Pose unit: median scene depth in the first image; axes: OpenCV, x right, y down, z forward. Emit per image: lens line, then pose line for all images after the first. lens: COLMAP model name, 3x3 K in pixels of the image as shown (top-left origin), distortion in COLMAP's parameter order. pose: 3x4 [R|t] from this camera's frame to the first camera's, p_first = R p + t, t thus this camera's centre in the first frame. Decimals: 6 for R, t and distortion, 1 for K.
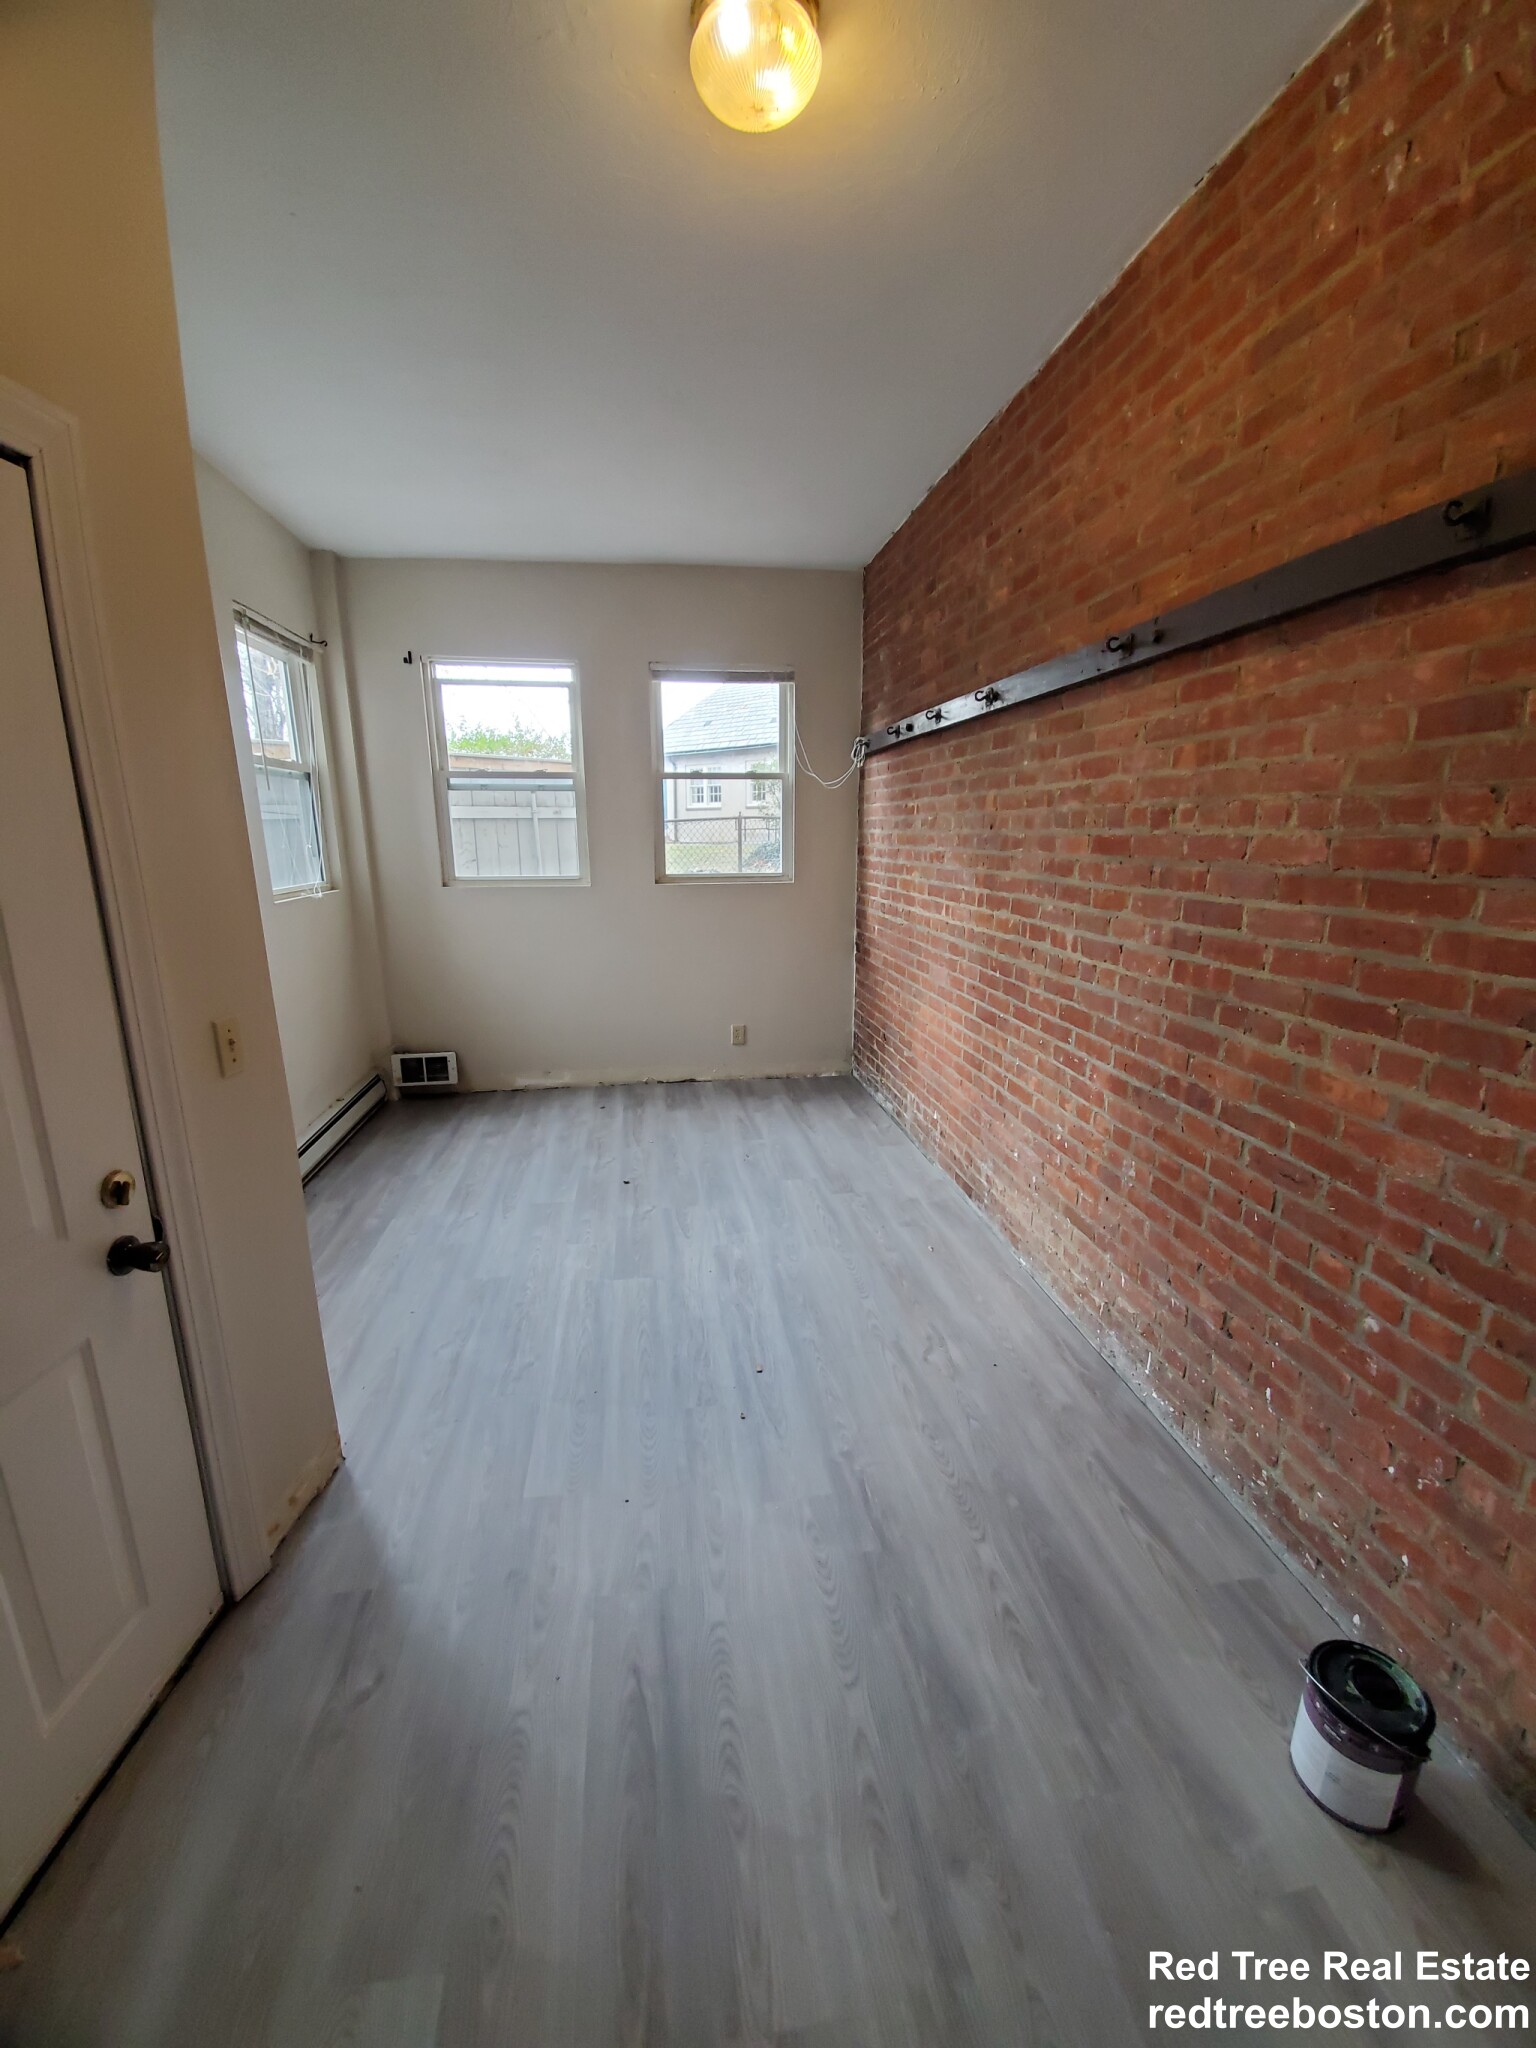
lens RADIAL K [[807.5, 0, 761.8], [0, 807.5, 1028.4], [0, 0, 1]] dist [0.001492, -0.010605]
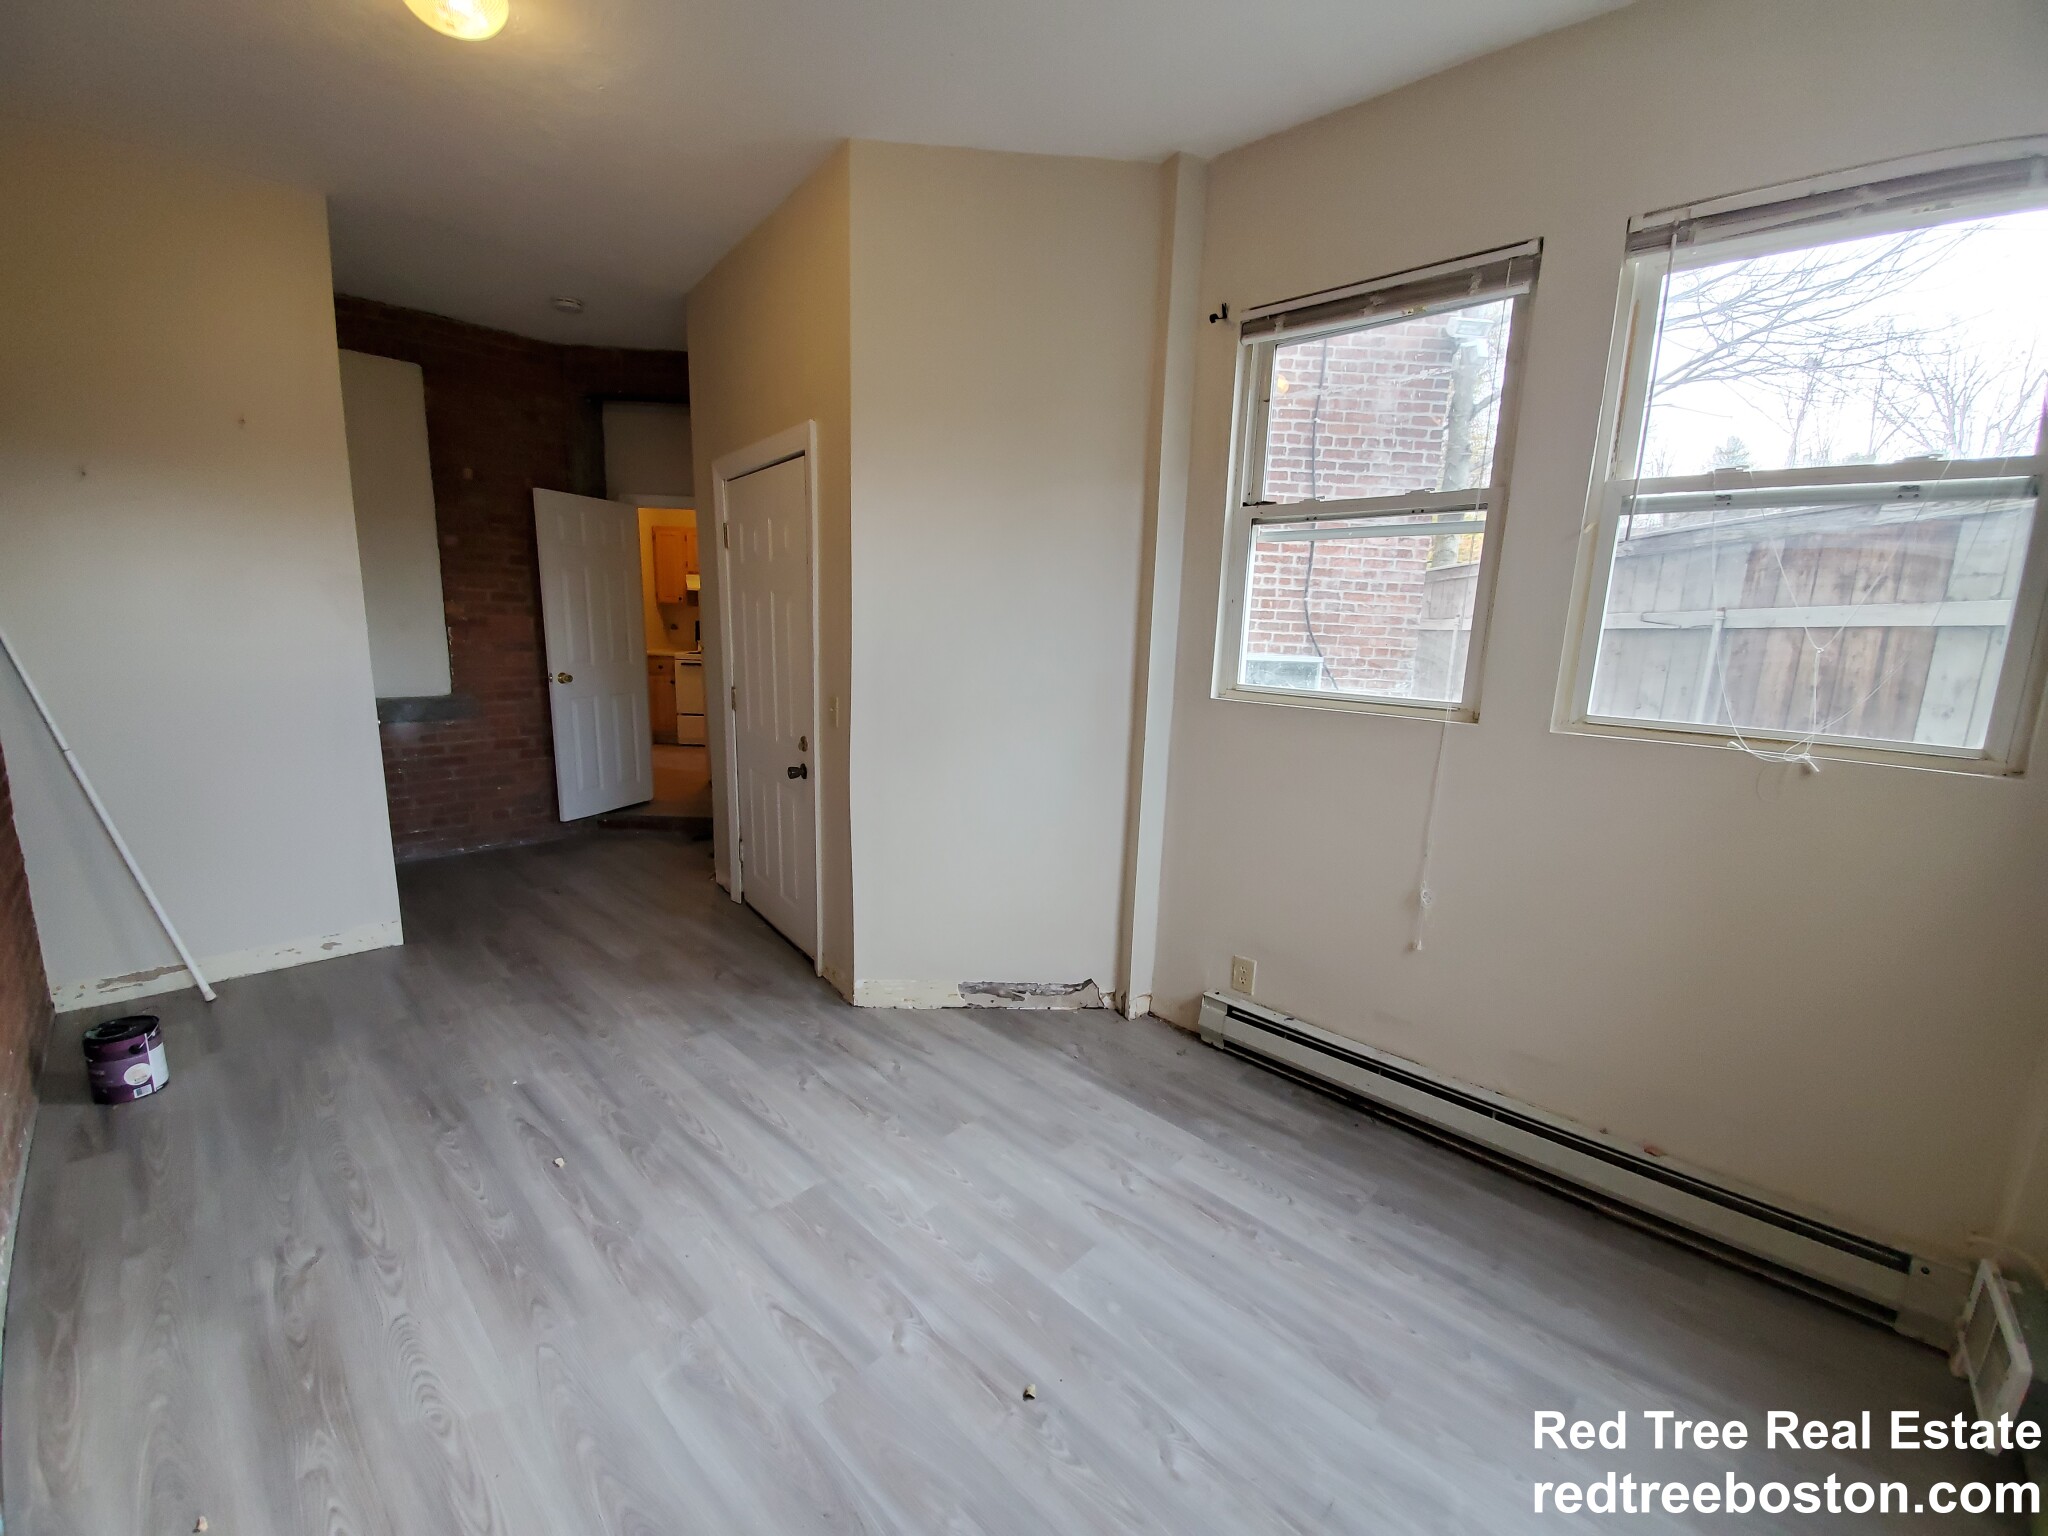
lens RADIAL K [[807.5, 0, 1029.8], [0, 807.5, 775.1], [0, 0, 1]] dist [0.001492, -0.010605]
pose [[-0.778626, 0.095915, -0.620114, 0.067980], [-0.178974, 0.913251, 0.365979, -0.264253], [0.601422, 0.395946, -0.693915, 1.145552]]
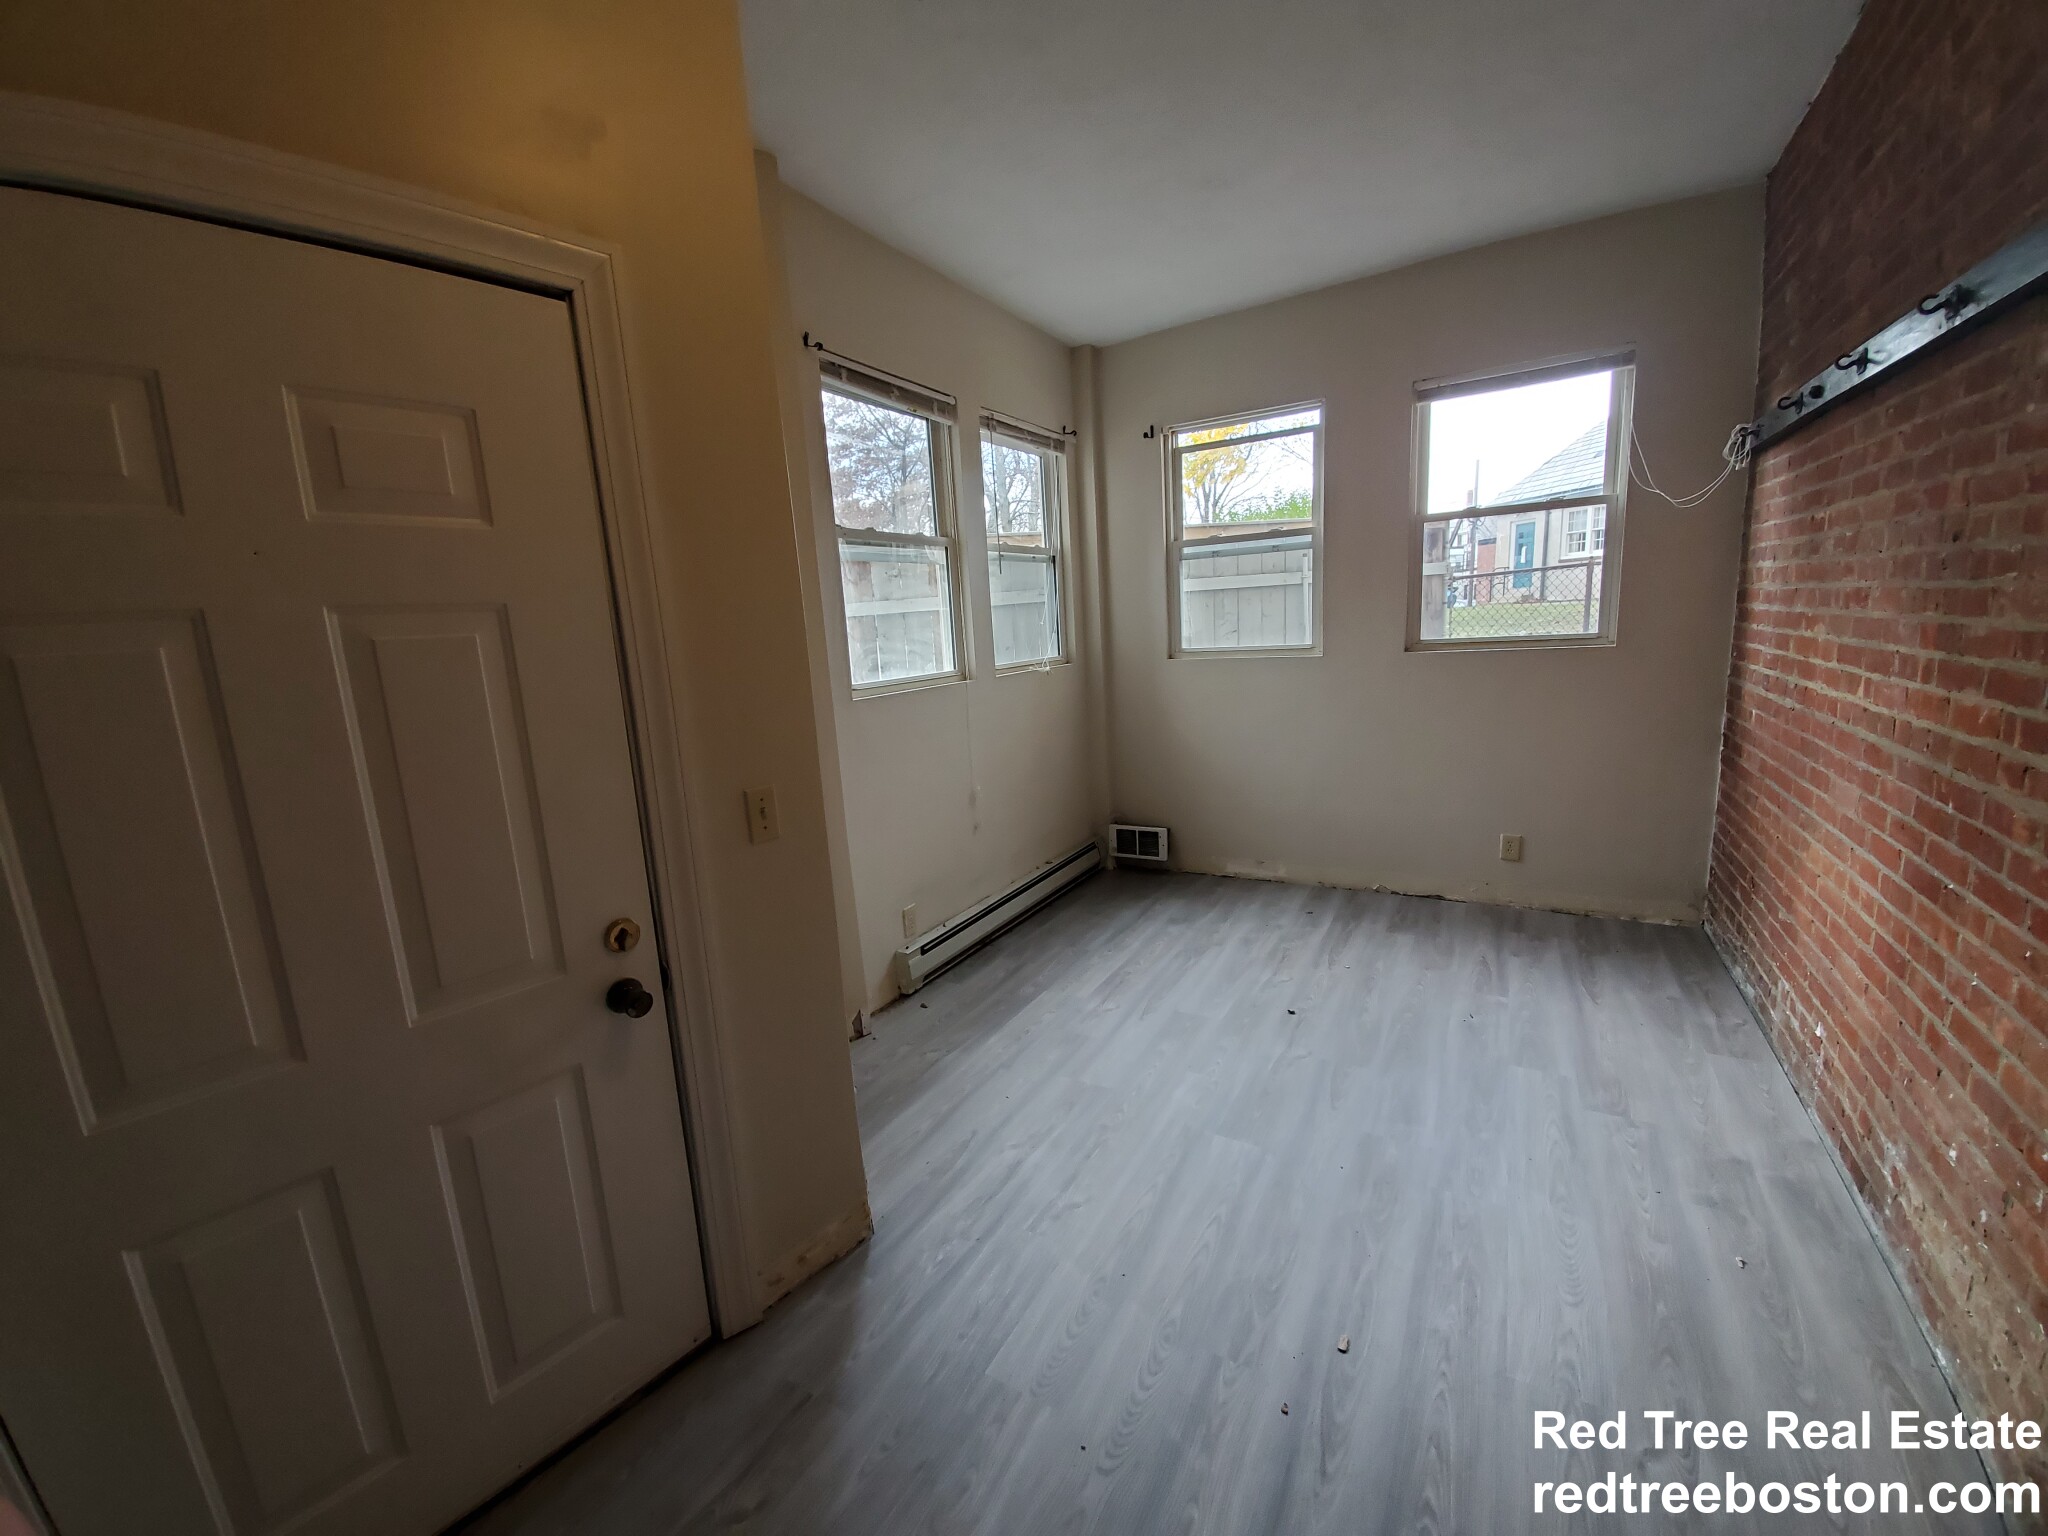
lens RADIAL K [[807.5, 0, 1024.9], [0, 807.5, 776.3], [0, 0, 1]] dist [0.001492, -0.010605]
pose [[0.778838, 0.074610, -0.622772, 0.114547], [-0.092179, 0.995734, 0.004014, -0.027787], [0.620415, 0.054280, 0.782393, 0.167905]]
